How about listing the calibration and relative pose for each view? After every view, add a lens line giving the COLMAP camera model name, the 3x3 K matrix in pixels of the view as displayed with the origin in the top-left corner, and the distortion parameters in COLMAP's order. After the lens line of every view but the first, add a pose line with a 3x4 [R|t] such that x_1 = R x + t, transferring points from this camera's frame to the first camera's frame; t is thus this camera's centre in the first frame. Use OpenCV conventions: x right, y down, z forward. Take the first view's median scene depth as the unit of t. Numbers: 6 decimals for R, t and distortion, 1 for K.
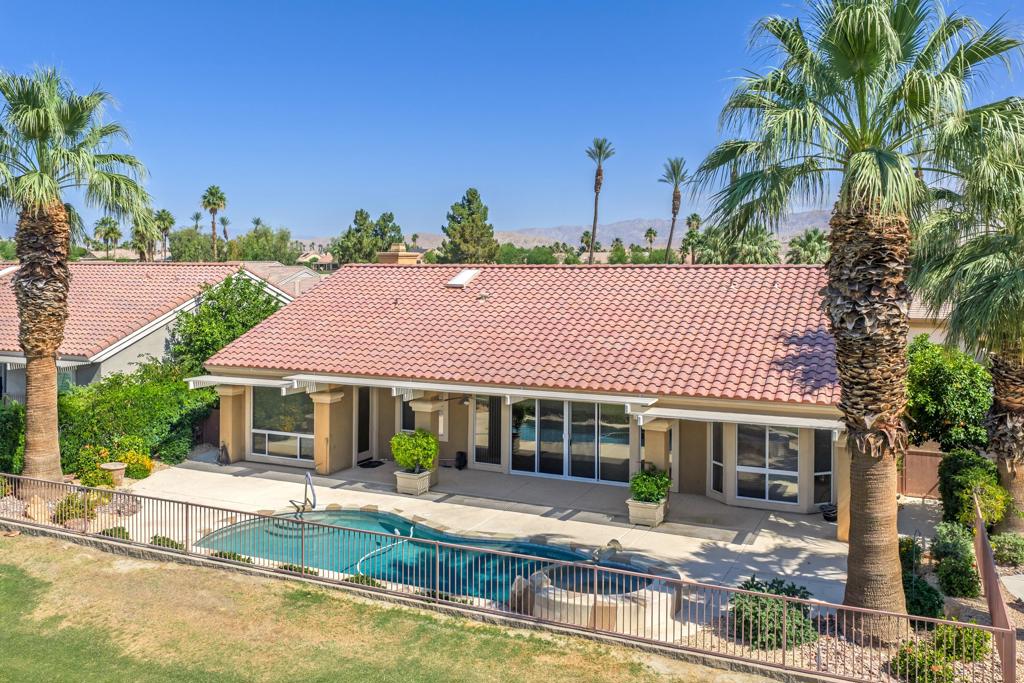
lens RADIAL K [[855.7, 0, 528.4], [0, 855.7, 323.5], [0, 0, 1]] dist [0.007268, -0.005298]
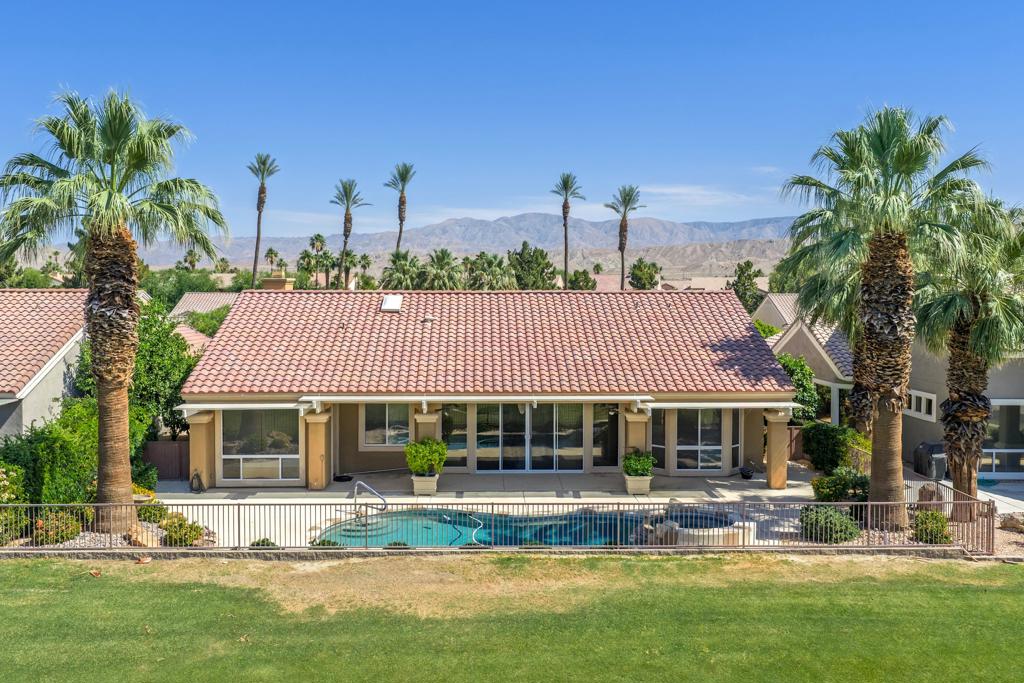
lens RADIAL K [[896.5, 0, 509.4], [0, 896.5, 387.1], [0, 0, 1]] dist [0.016226, -0.010458]
pose [[0.901976, -0.049352, 0.428957, -0.700774], [0.030871, 0.998275, 0.049939, 0.001022], [-0.430681, -0.031802, 0.901944, -0.145528]]
